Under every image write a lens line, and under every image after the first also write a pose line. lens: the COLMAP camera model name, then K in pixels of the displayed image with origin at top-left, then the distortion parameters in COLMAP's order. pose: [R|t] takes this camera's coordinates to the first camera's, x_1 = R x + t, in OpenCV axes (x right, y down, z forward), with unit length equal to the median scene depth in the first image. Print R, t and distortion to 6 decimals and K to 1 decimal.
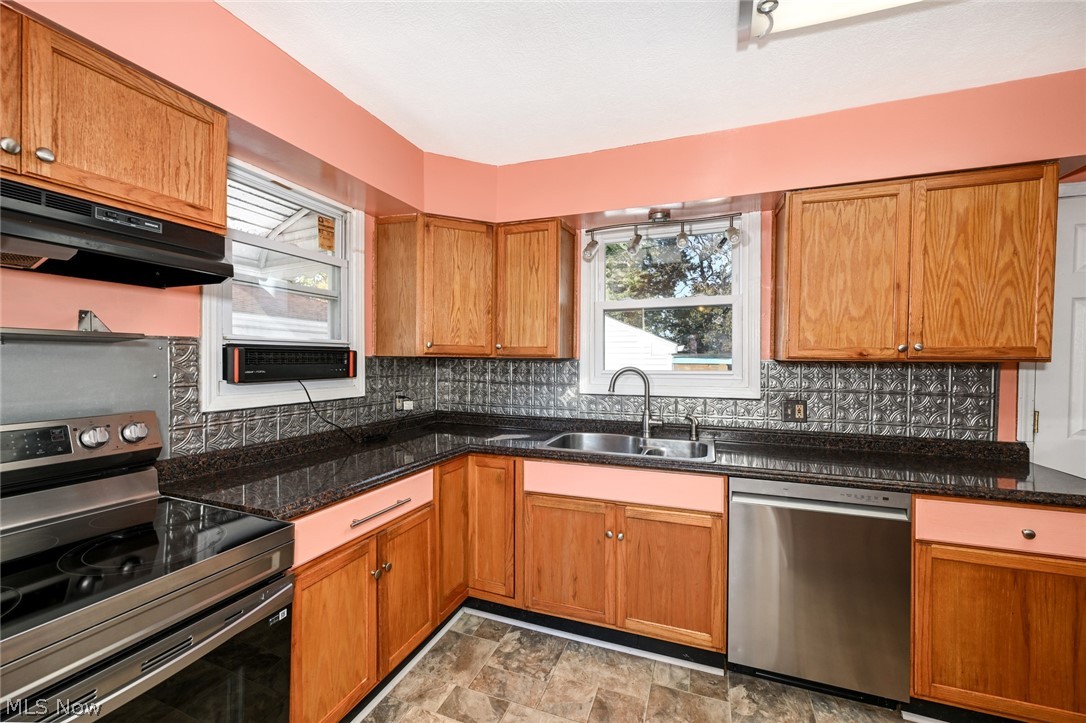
lens RADIAL K [[434.9, 0, 543.0], [0, 434.9, 361.5], [0, 0, 1]] dist [0.000569, 0.000092]
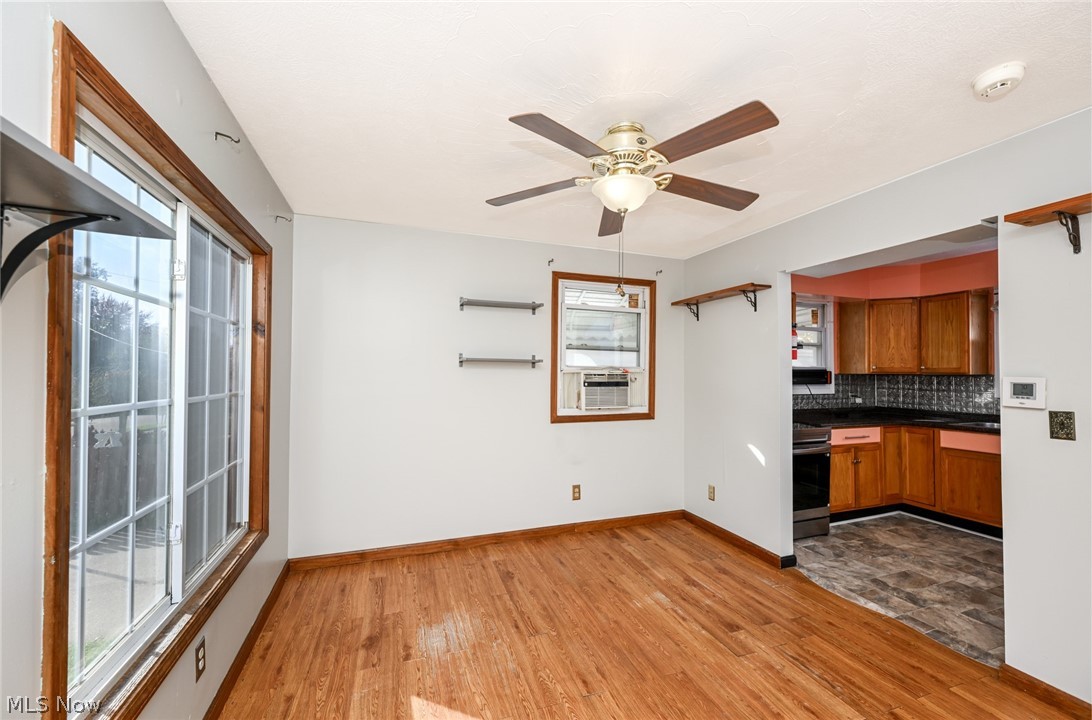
lens RADIAL K [[425.4, 0, 547.2], [0, 425.4, 366.6], [0, 0, 1]] dist [-0.001413, -0.000157]
pose [[0.650997, -0.016566, -0.758899, 0.215615], [-0.003771, 0.999679, -0.025057, 0.008626], [0.759071, 0.019174, 0.650726, -1.278210]]
